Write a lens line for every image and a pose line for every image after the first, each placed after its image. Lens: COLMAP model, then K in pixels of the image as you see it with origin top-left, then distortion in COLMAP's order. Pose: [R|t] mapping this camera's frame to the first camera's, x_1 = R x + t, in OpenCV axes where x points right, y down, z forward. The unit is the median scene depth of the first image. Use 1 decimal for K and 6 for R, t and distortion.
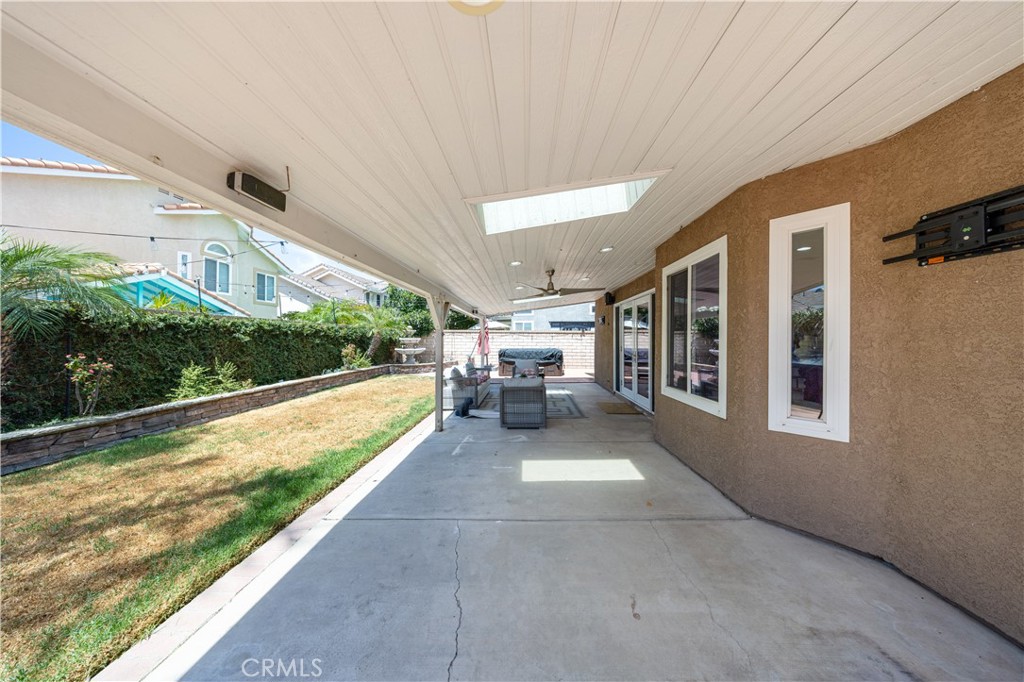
lens RADIAL K [[294.6, 0, 515.2], [0, 294.6, 340.0], [0, 0, 1]] dist [-0.004865, -0.000008]
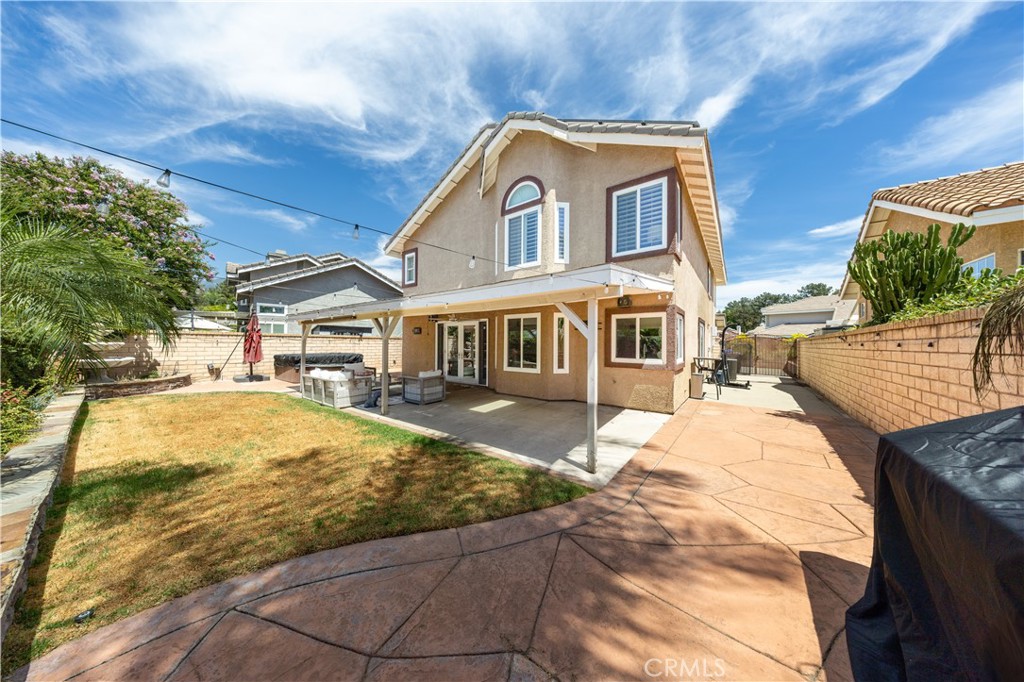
lens RADIAL K [[294.6, 0, 515.2], [0, 294.6, 340.0], [0, 0, 1]] dist [-0.004865, -0.000008]
pose [[0.563405, 0.011080, 0.826107, -2.036155], [-0.005139, 0.999938, -0.009907, -0.048194], [-0.826165, 0.001336, 0.563427, -0.519094]]
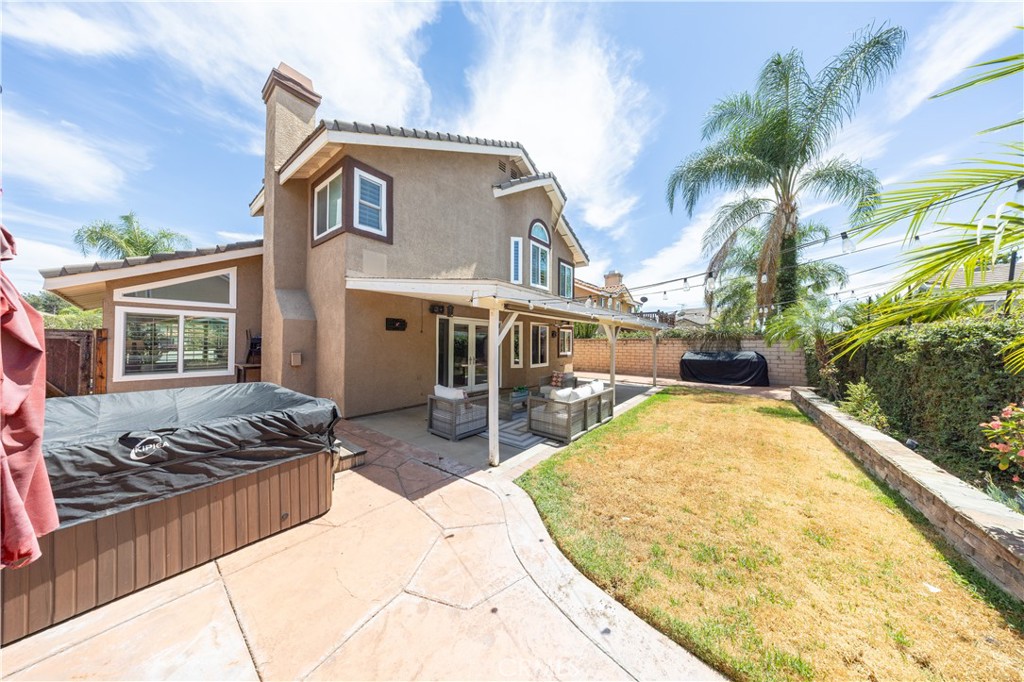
lens RADIAL K [[294.6, 0, 515.2], [0, 294.6, 340.0], [0, 0, 1]] dist [-0.004865, -0.000008]
pose [[-0.811907, 0.008273, 0.583728, -1.512331], [-0.004292, 0.999788, -0.020139, -0.026729], [-0.583771, -0.018857, -0.811699, 5.113097]]
